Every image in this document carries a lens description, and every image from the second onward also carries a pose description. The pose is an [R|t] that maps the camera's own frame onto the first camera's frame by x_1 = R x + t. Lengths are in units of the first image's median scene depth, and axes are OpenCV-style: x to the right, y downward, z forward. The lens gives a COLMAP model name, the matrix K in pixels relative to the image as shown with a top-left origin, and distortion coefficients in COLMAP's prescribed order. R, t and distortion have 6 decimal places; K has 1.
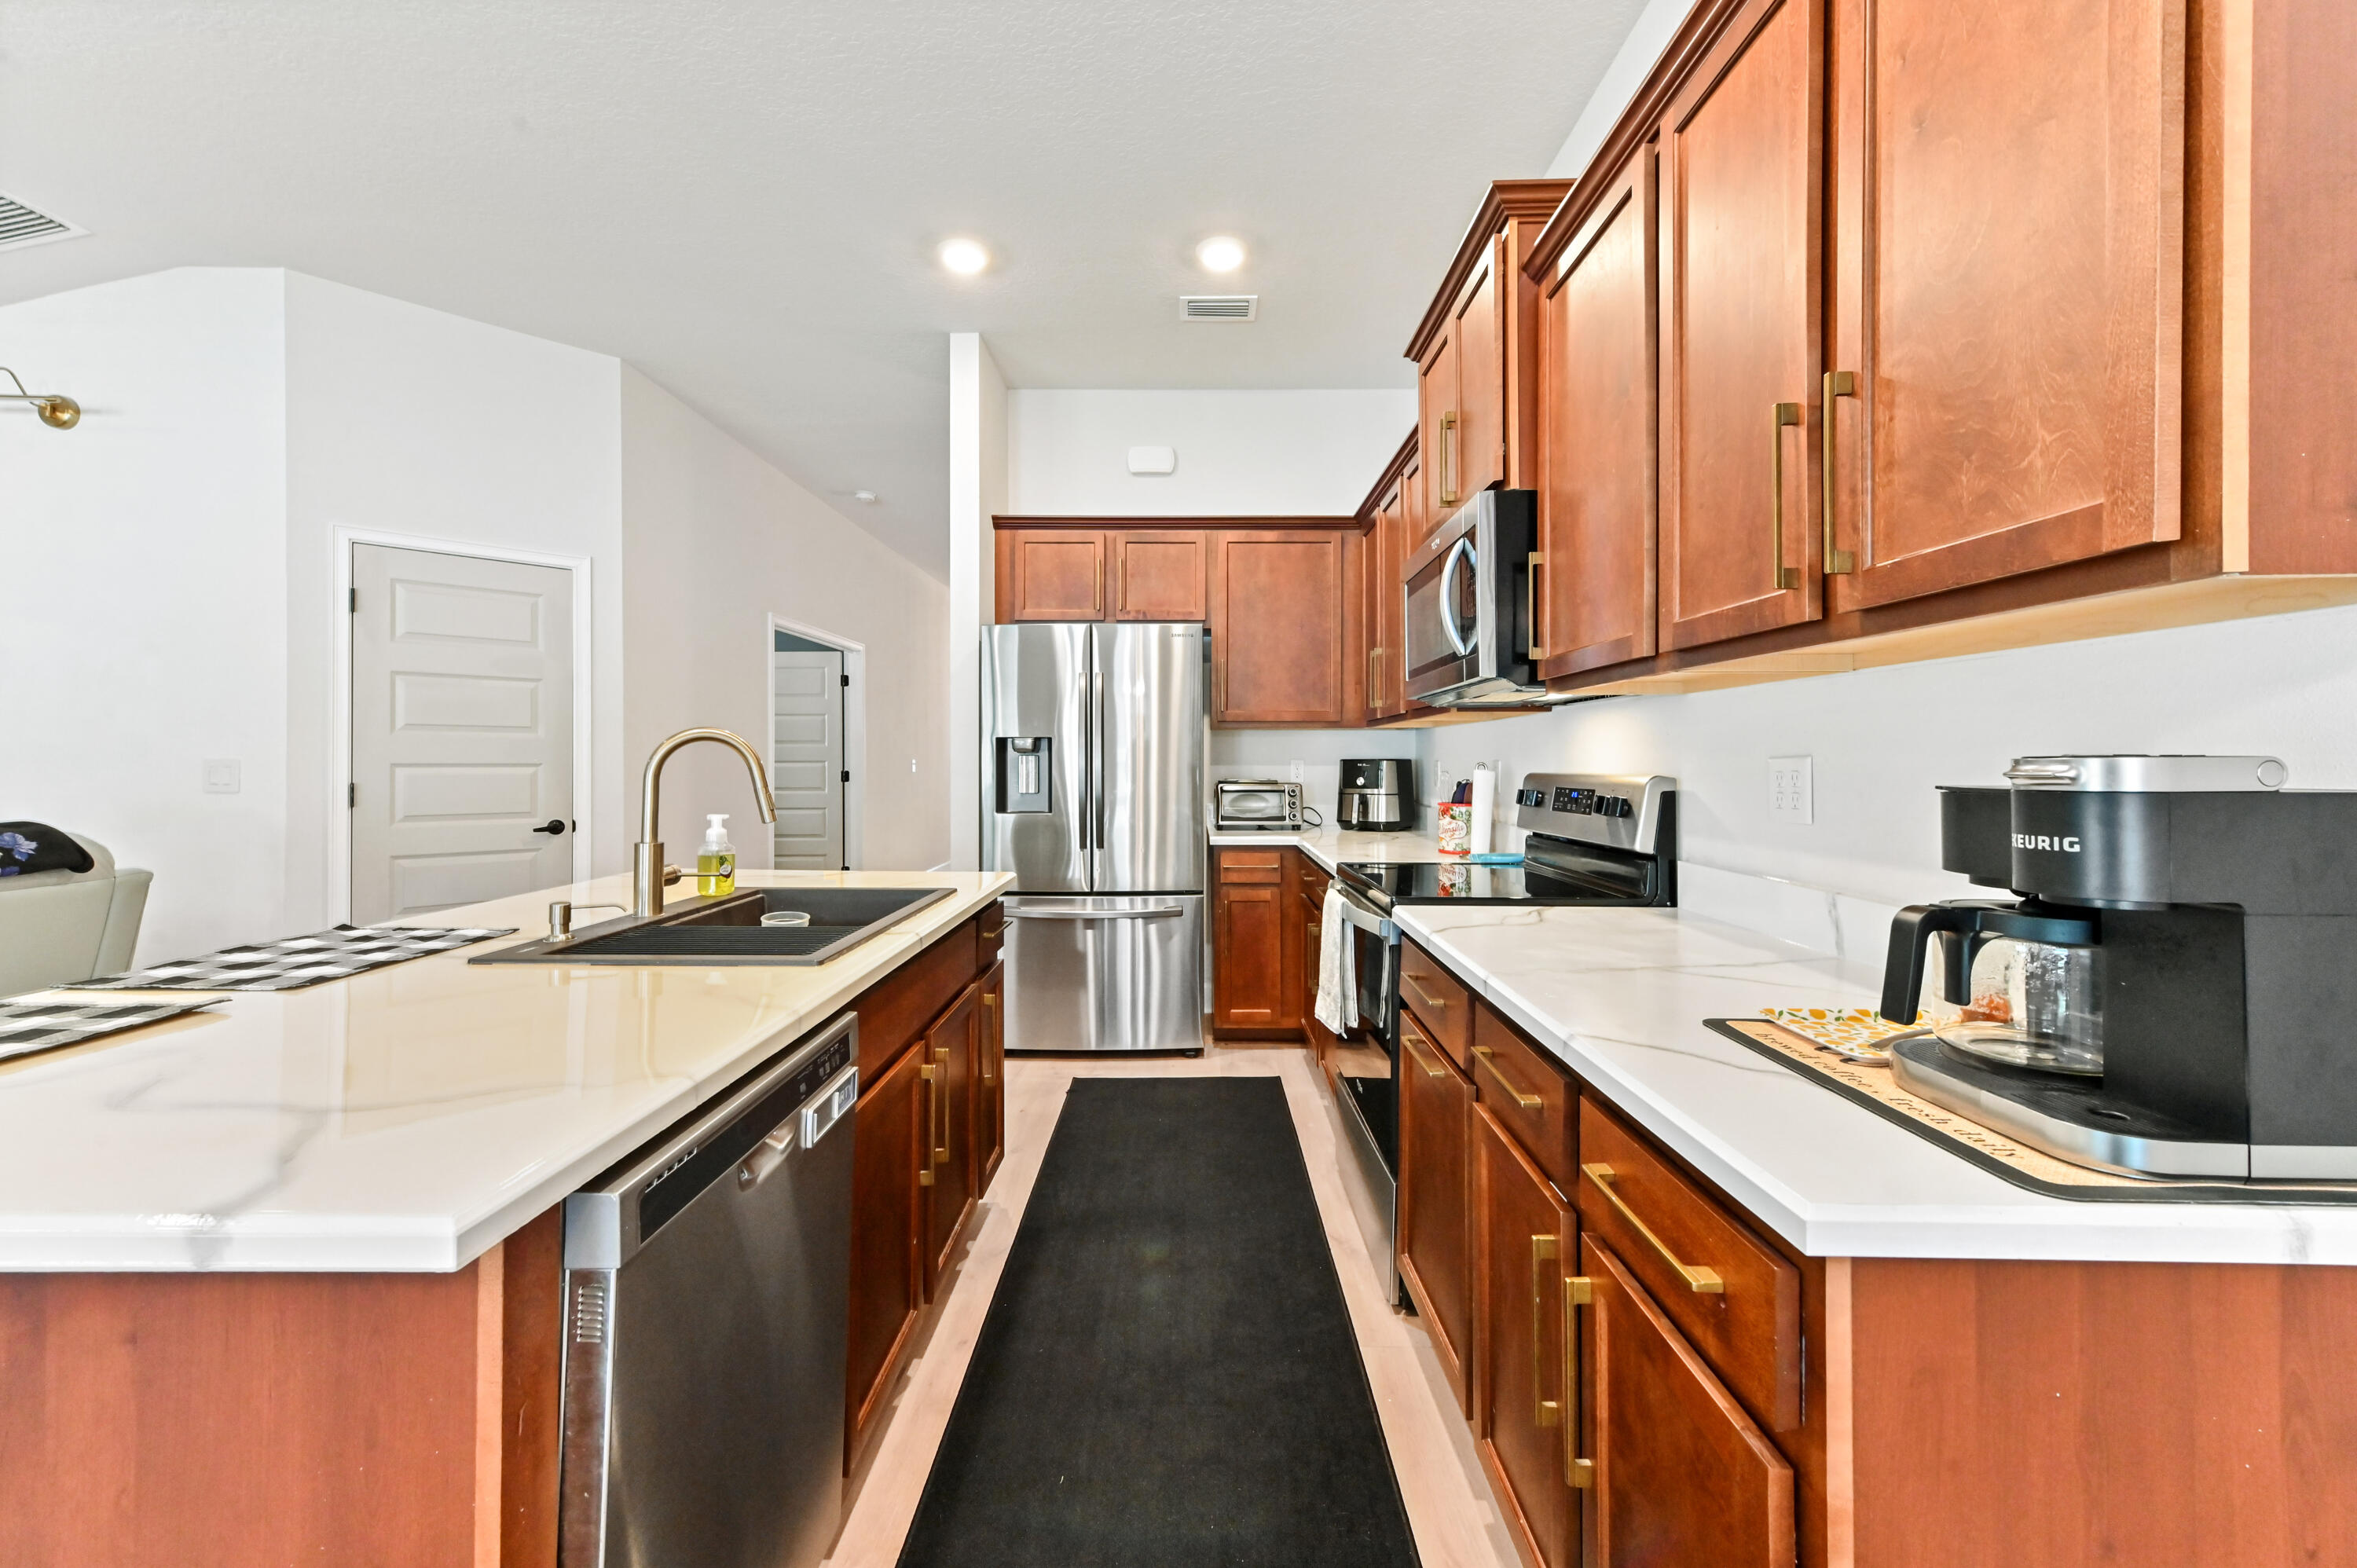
lens RADIAL K [[955.0, 0, 1183.5], [0, 955.0, 753.5], [0, 0, 1]] dist [0.017875, 0.000242]
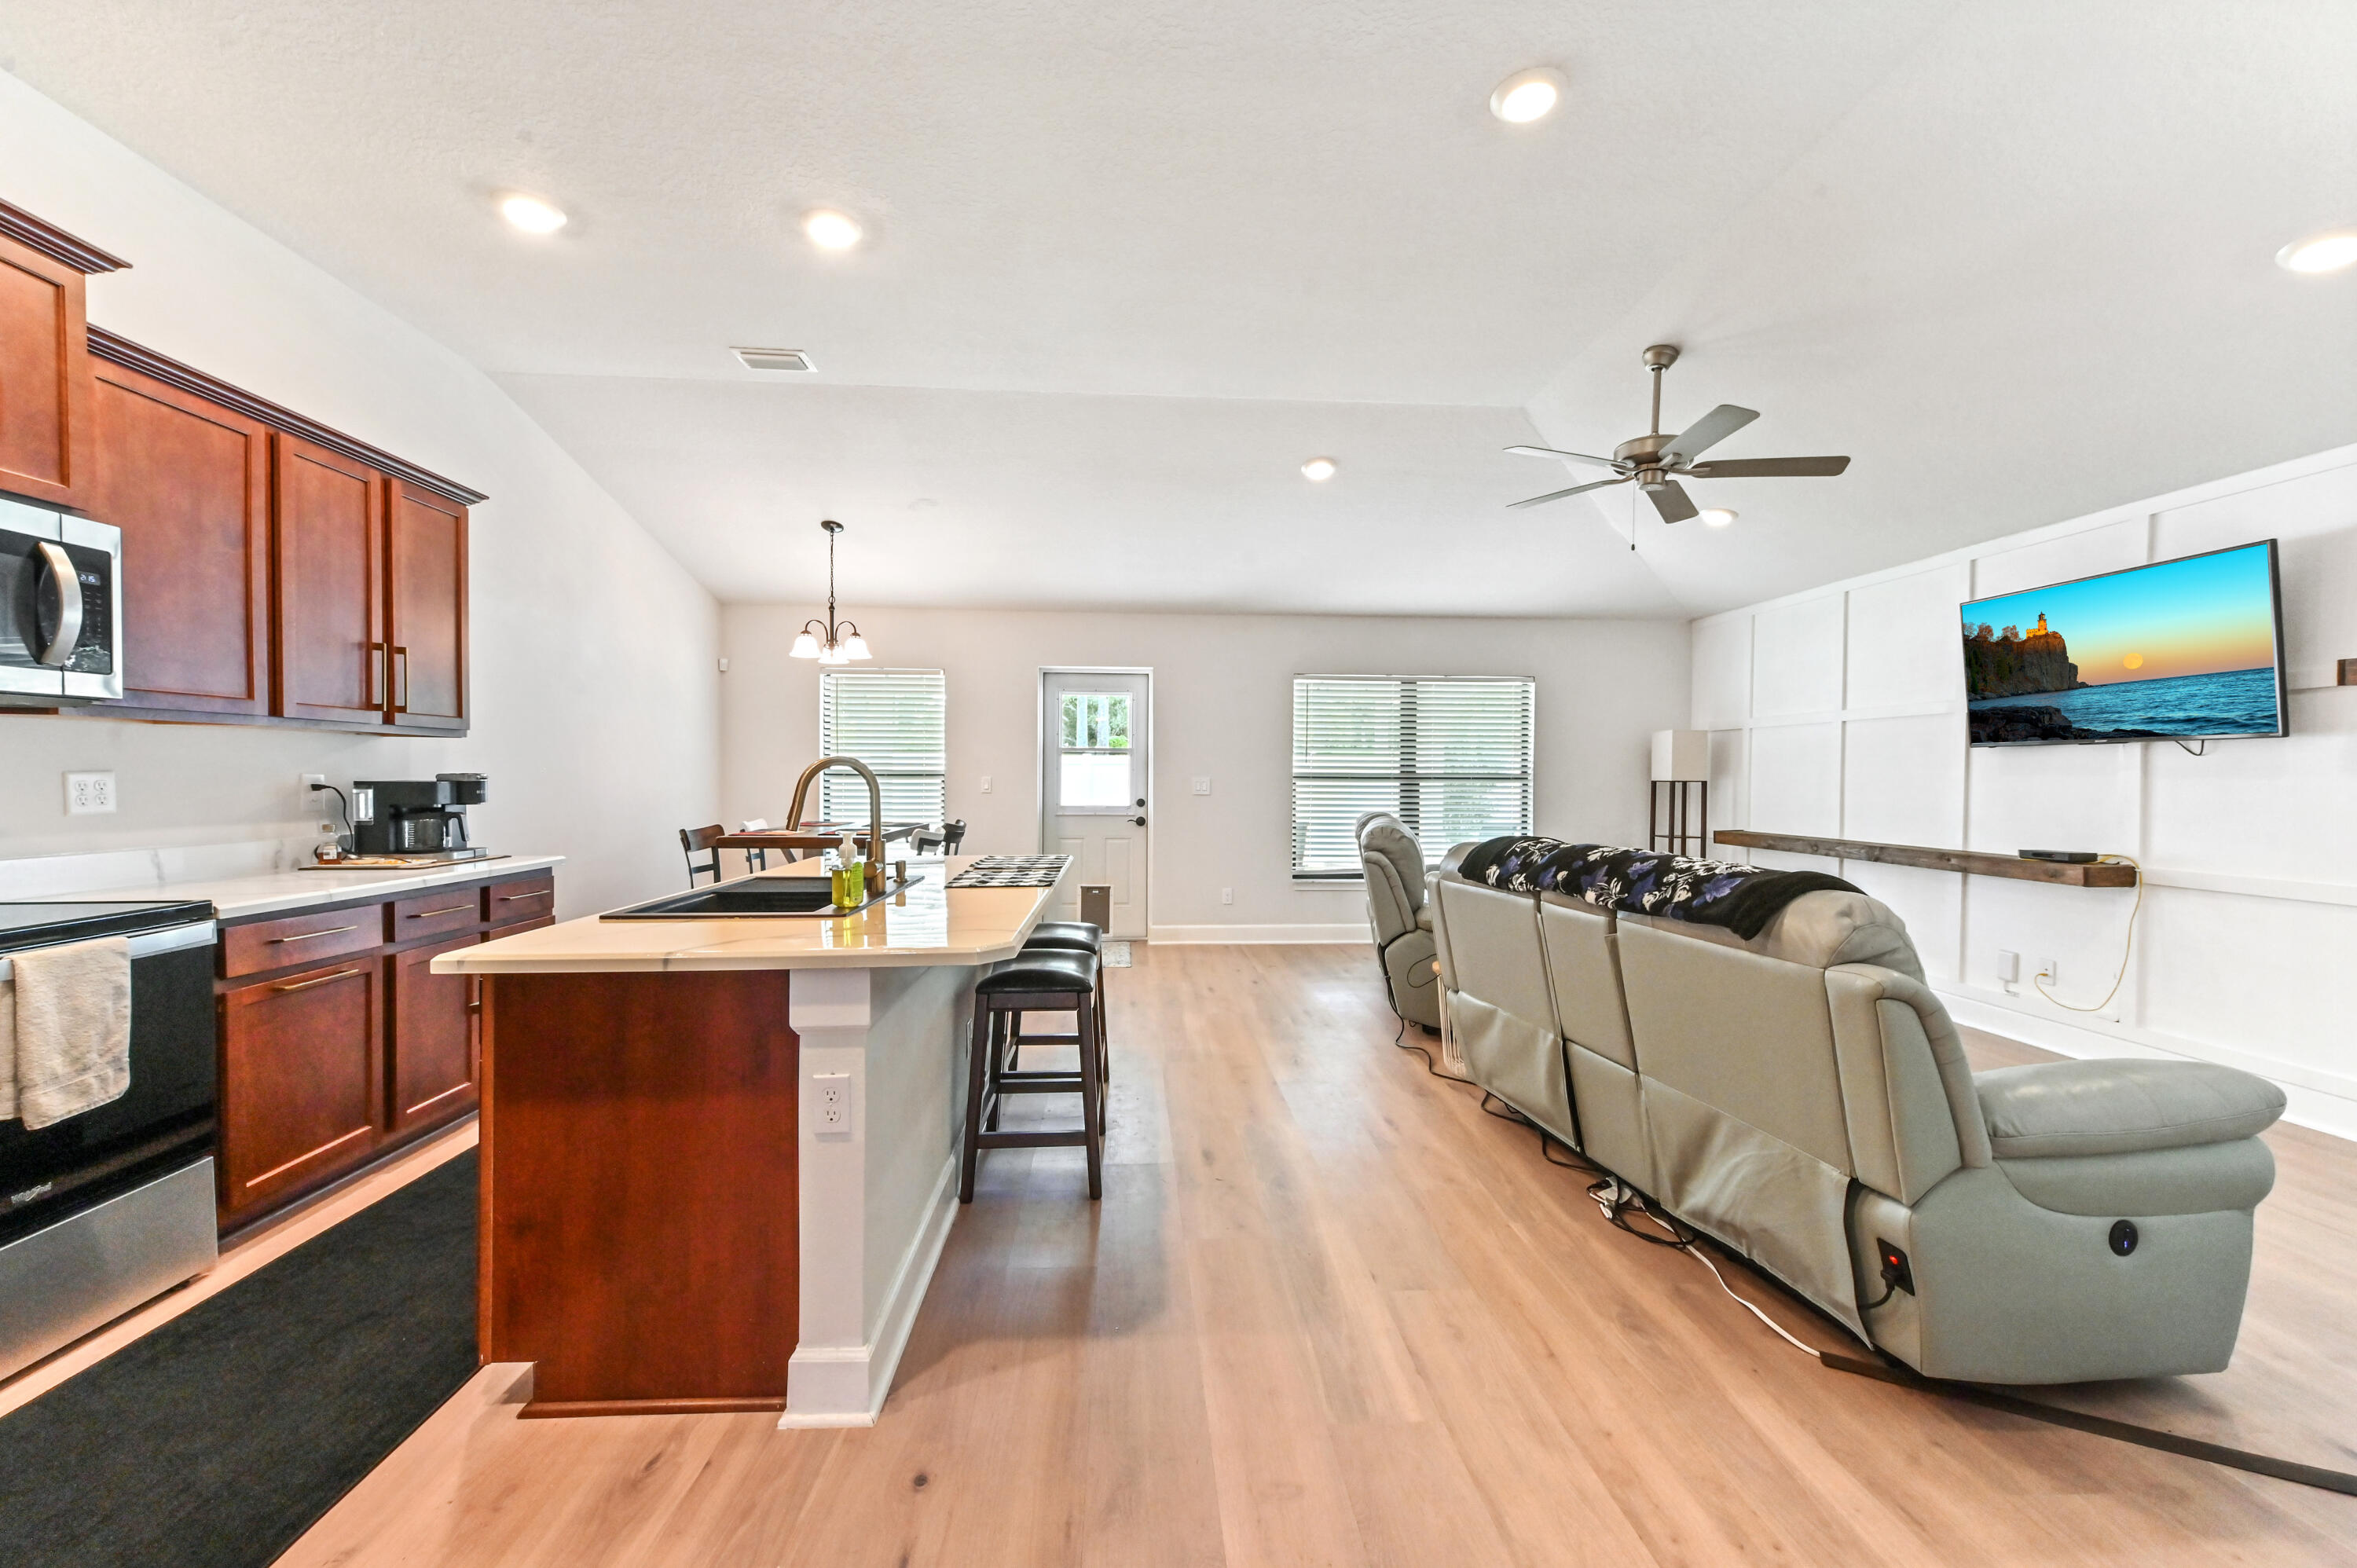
lens RADIAL K [[923.0, 0, 1182.1], [0, 923.0, 787.7], [0, 0, 1]] dist [0.013643, 0.000075]
pose [[-0.997910, -0.006604, -0.064282, -0.512390], [-0.007192, 0.999934, 0.008908, 0.002163], [0.064219, 0.009351, -0.997892, 1.338095]]
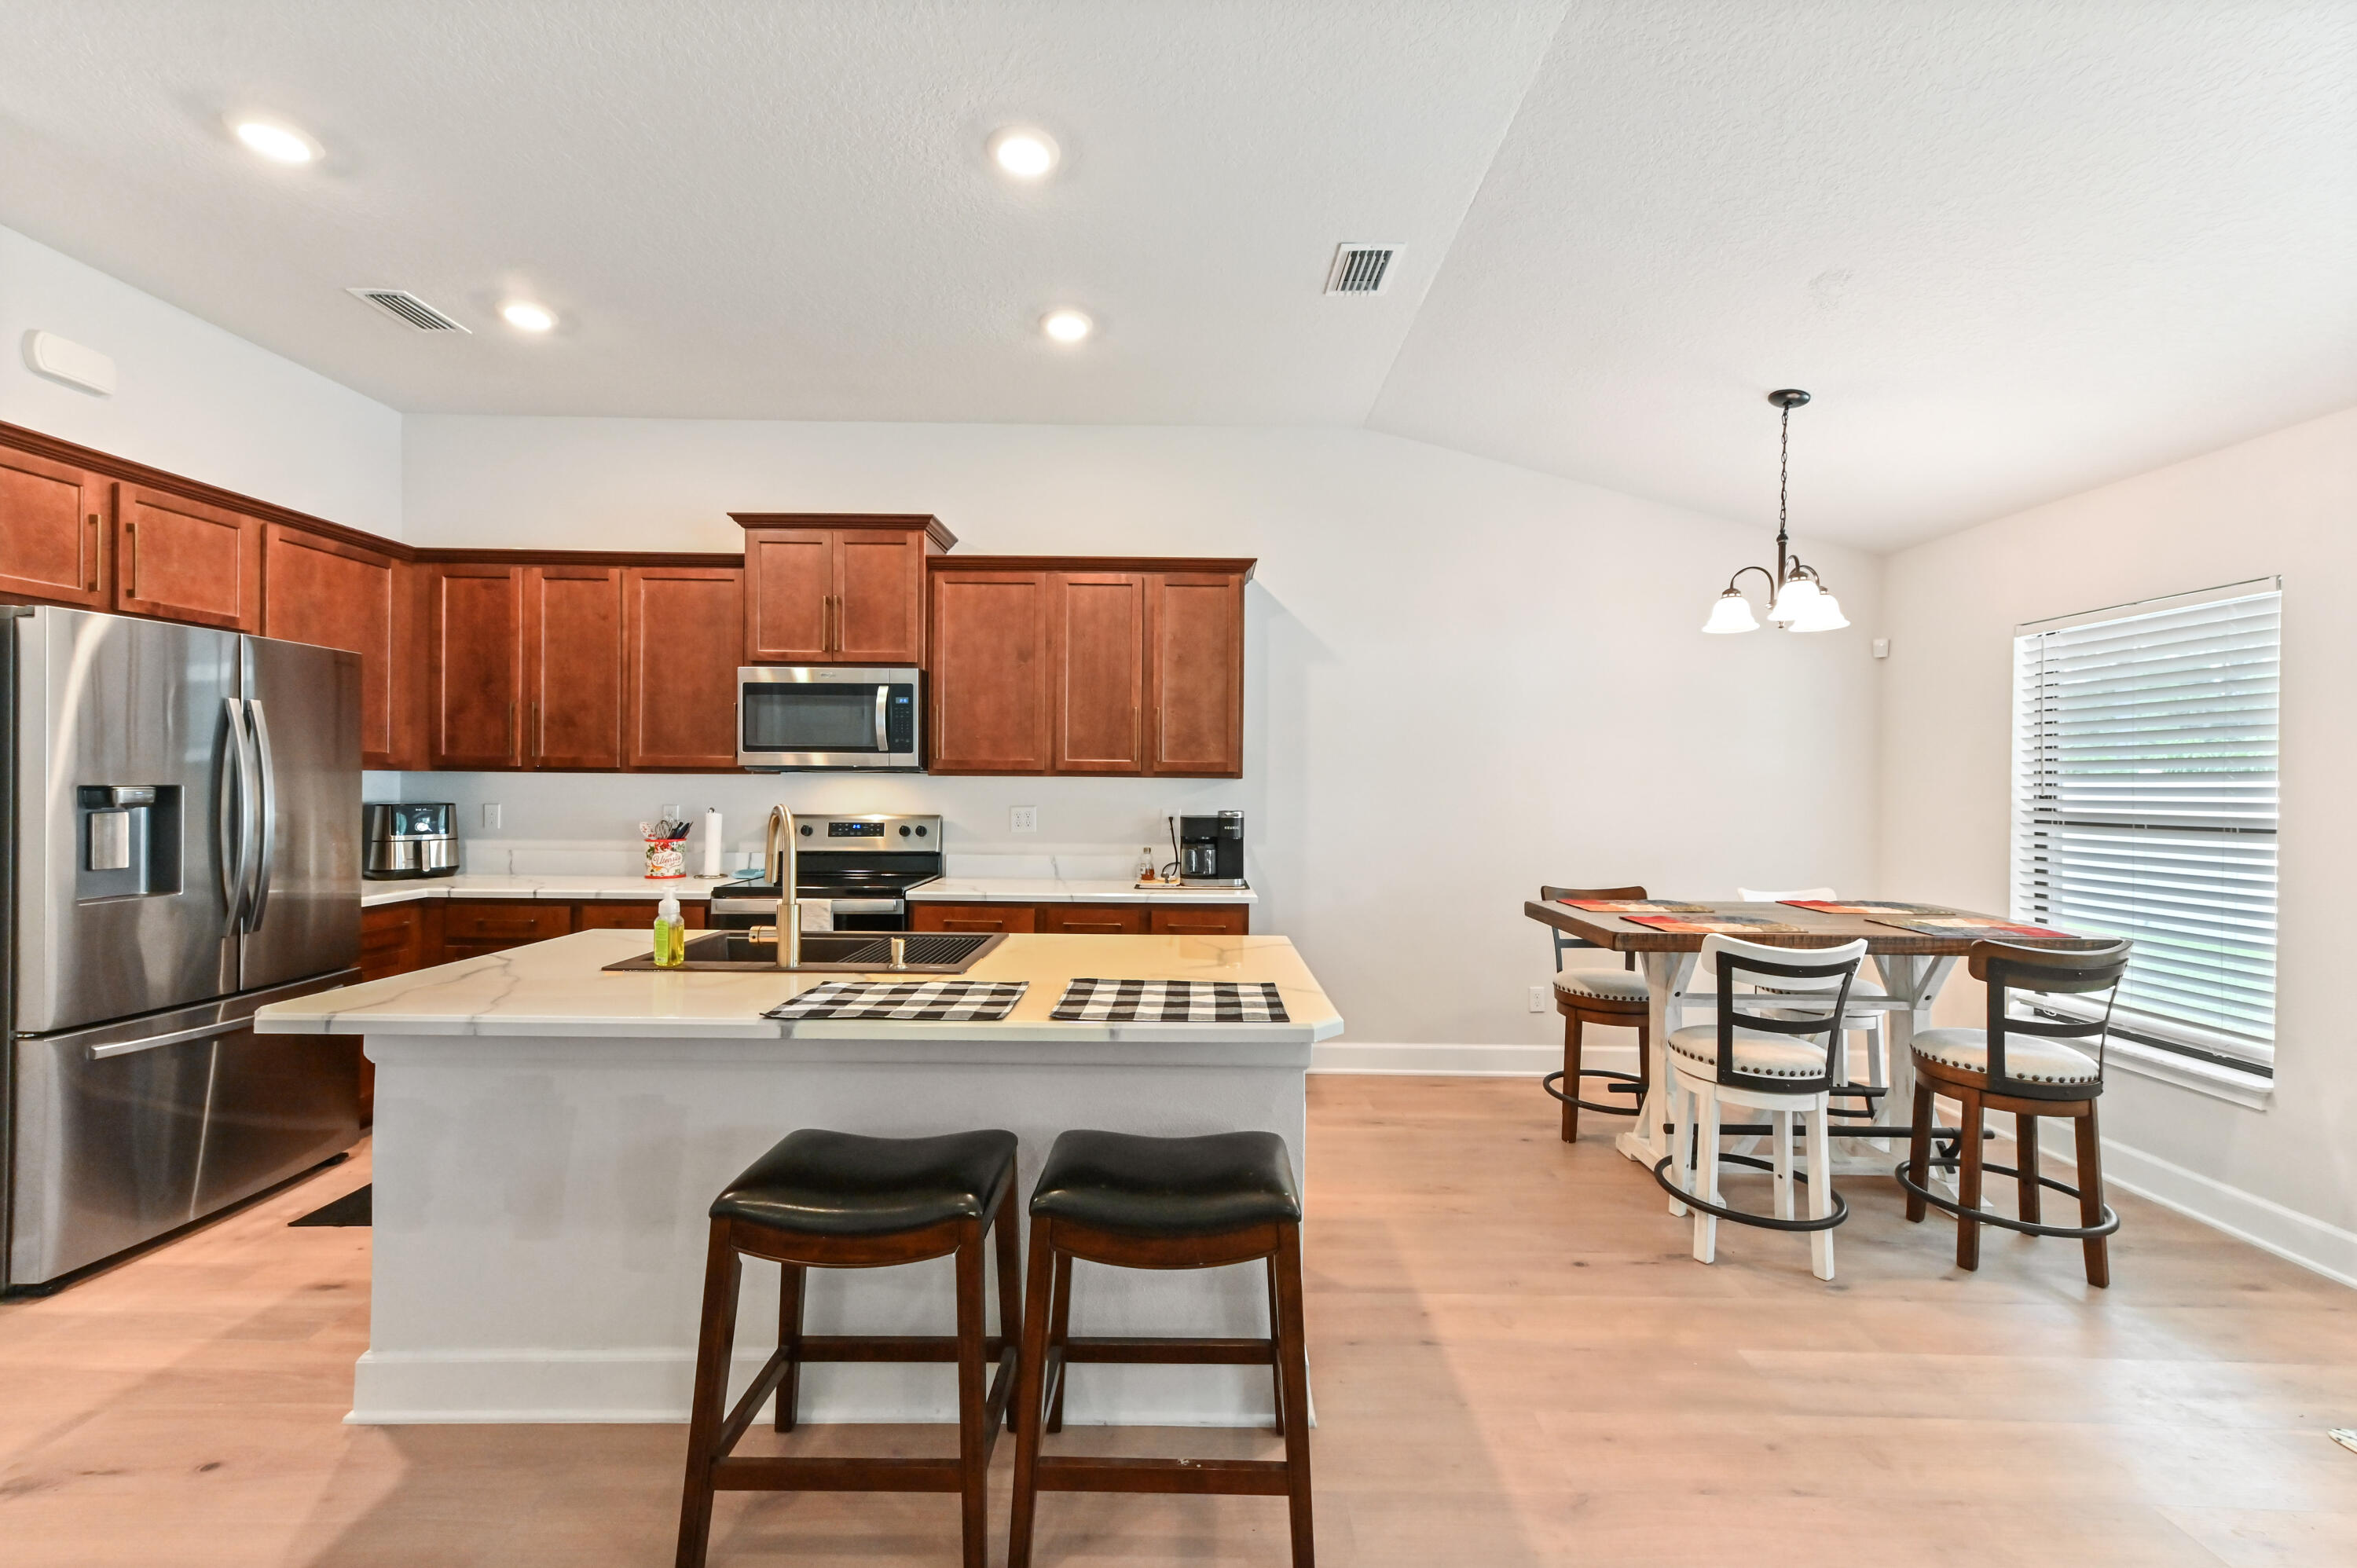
lens RADIAL K [[933.0, 0, 1178.5], [0, 933.0, 780.6], [0, 0, 1]] dist [0.013663, 0.000084]
pose [[-0.003725, 0.001415, 0.999992, -0.957942], [-0.015004, 0.999886, -0.001471, -0.034601], [-0.999880, -0.015010, -0.003704, 0.307089]]
